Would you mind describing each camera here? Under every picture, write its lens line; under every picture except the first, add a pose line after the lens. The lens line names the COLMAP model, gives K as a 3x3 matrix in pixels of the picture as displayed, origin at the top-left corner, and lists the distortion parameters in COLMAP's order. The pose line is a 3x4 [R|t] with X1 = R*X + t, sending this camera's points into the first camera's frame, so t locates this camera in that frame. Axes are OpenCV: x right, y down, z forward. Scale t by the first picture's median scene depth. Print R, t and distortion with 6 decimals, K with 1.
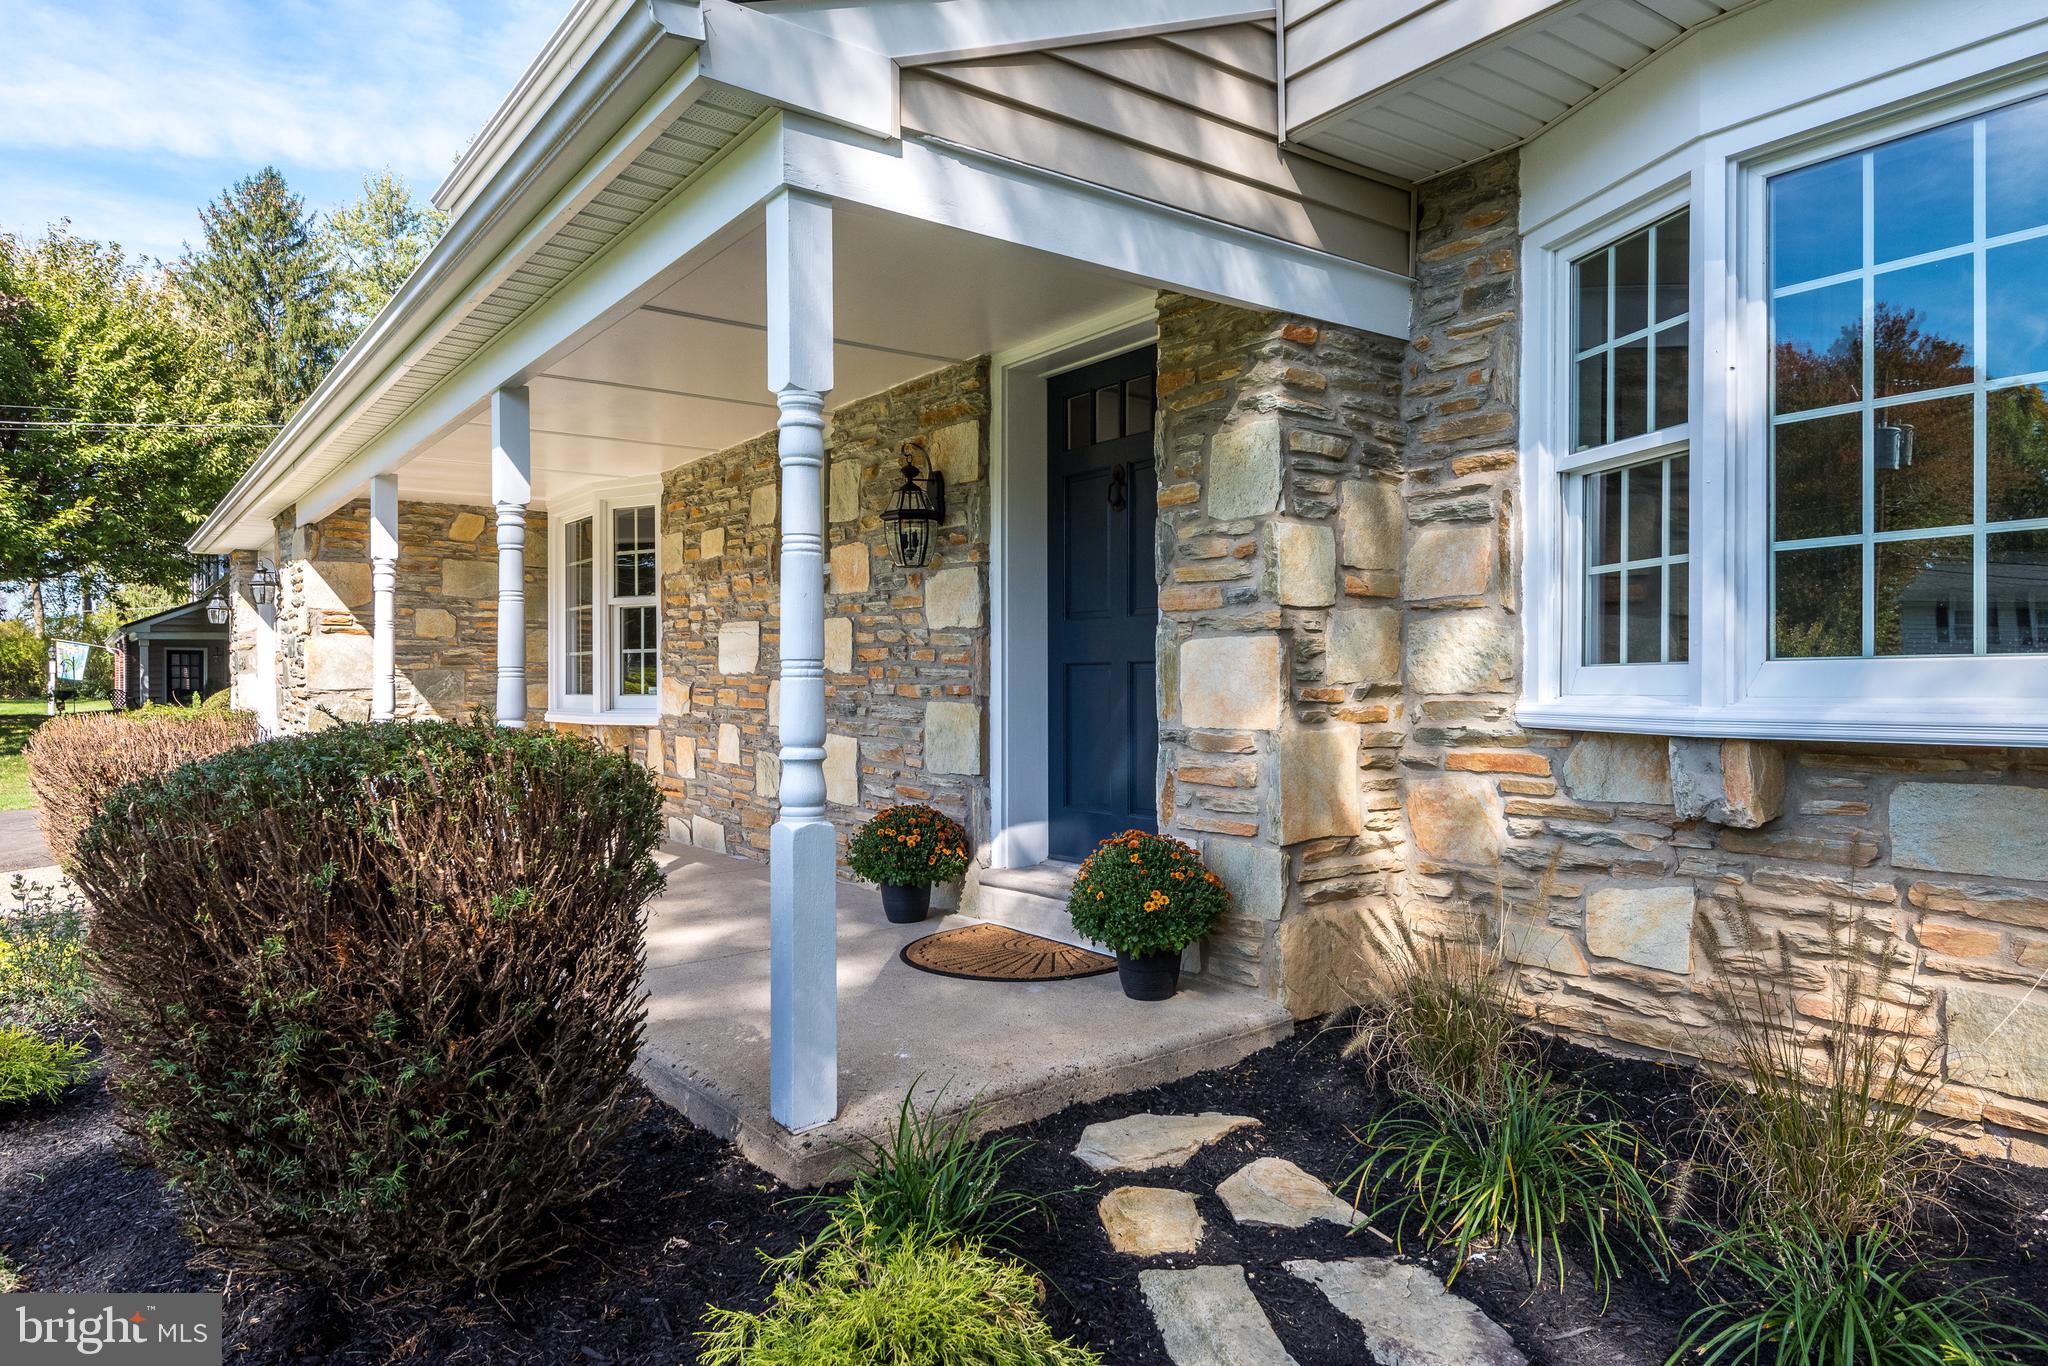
lens RADIAL K [[1312.9, 0, 1021.8], [0, 1312.9, 685.4], [0, 0, 1]] dist [0.000345, 0.000358]
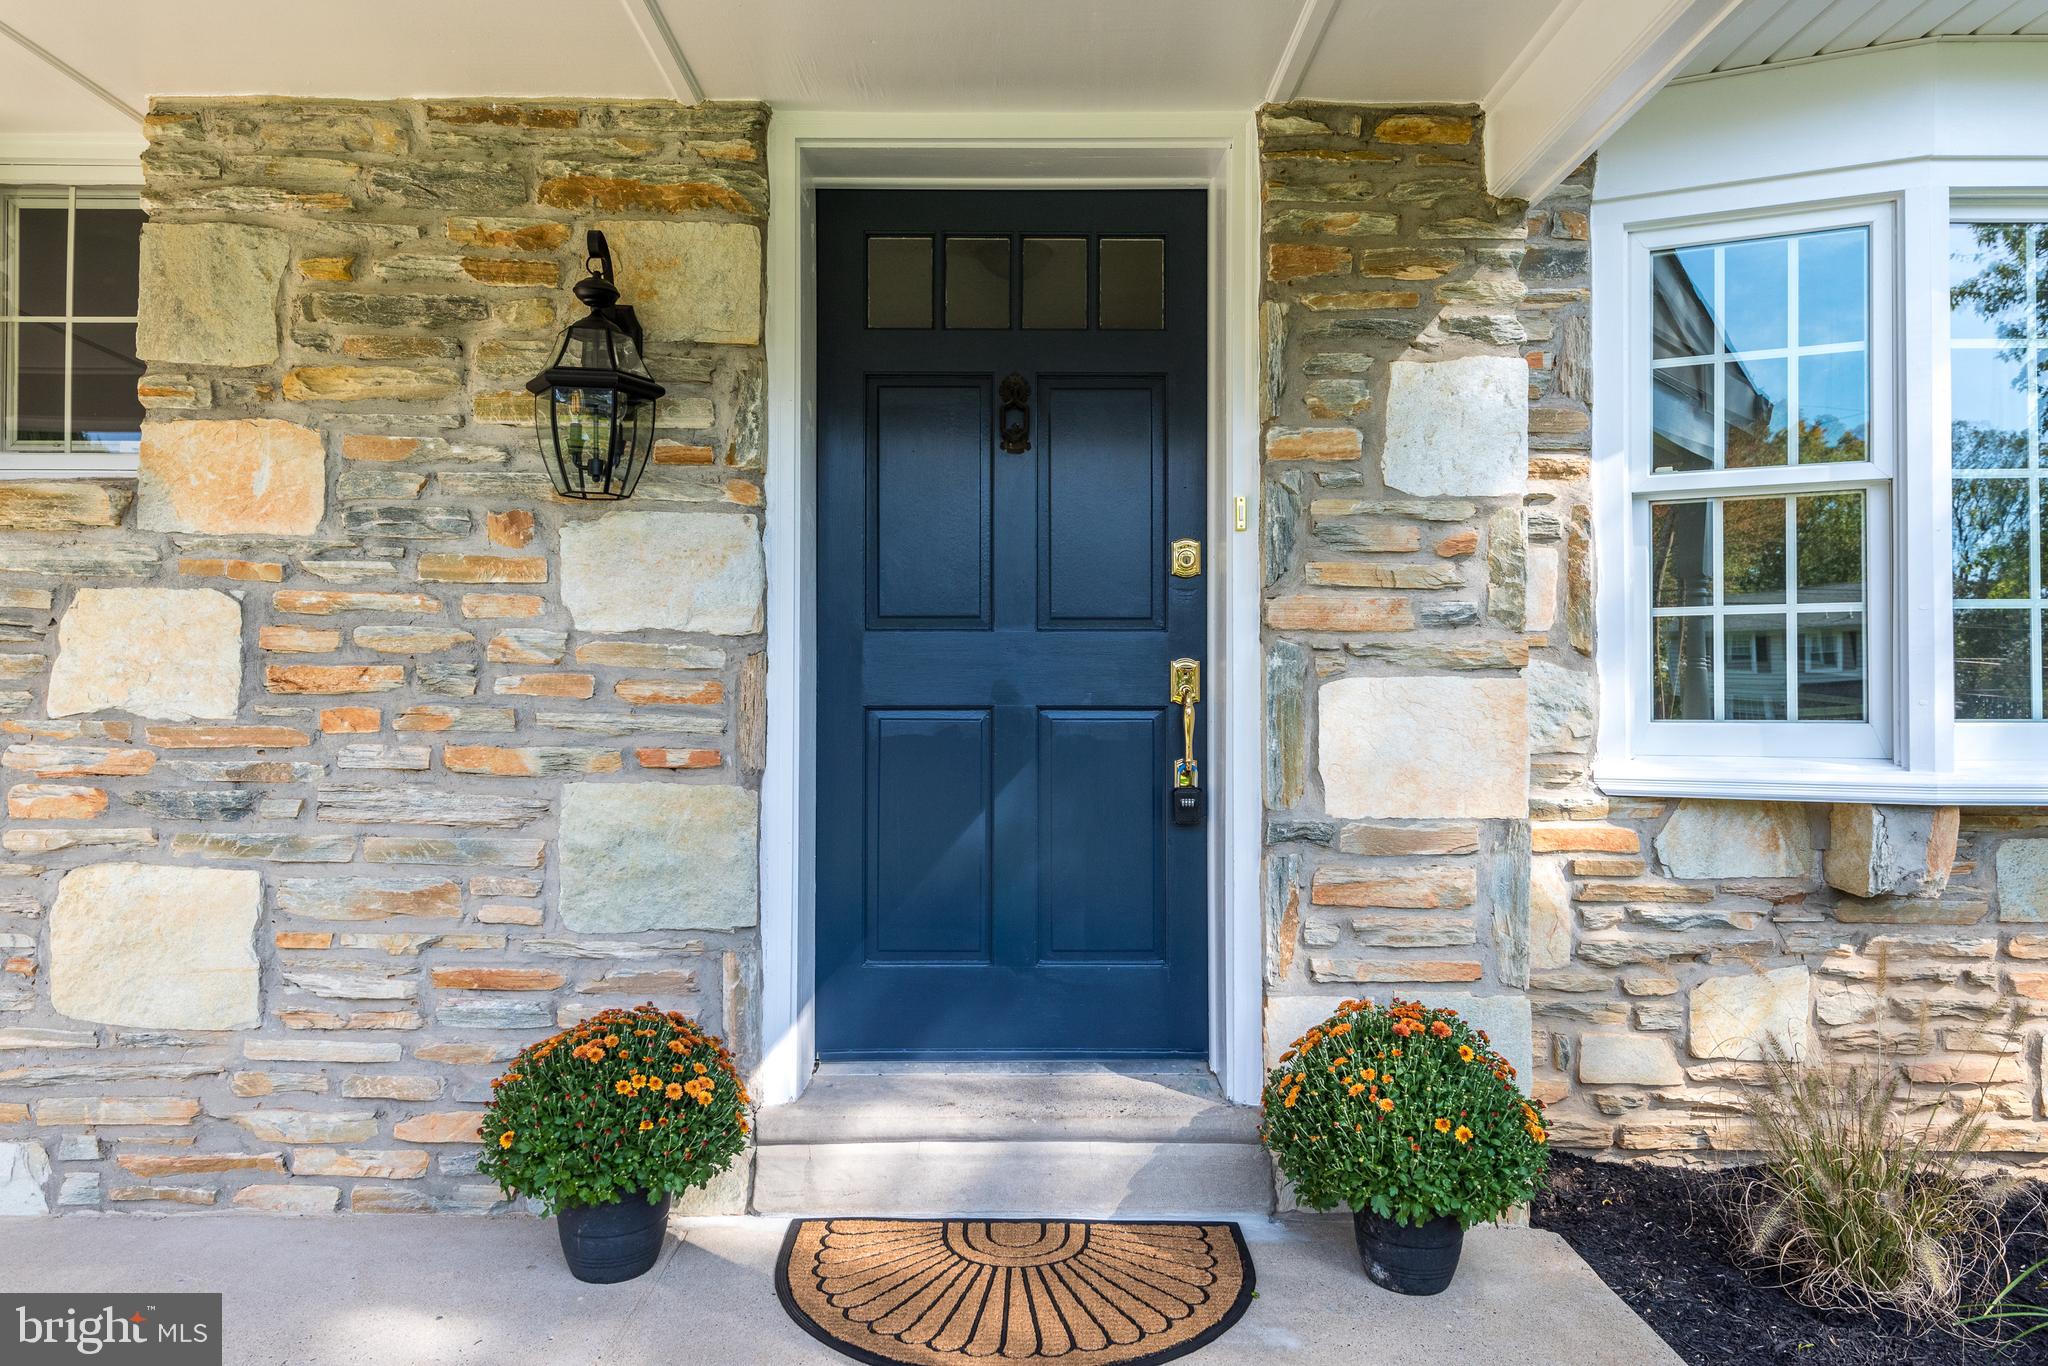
lens RADIAL K [[1328.1, 0, 1028.0], [0, 1328.1, 685.3], [0, 0, 1]] dist [0.011807, -0.000440]
pose [[0.577254, 0.016019, 0.816408, -0.503116], [-0.004249, 0.999853, -0.016614, -0.021464], [-0.816554, 0.006121, 0.577237, 0.799098]]
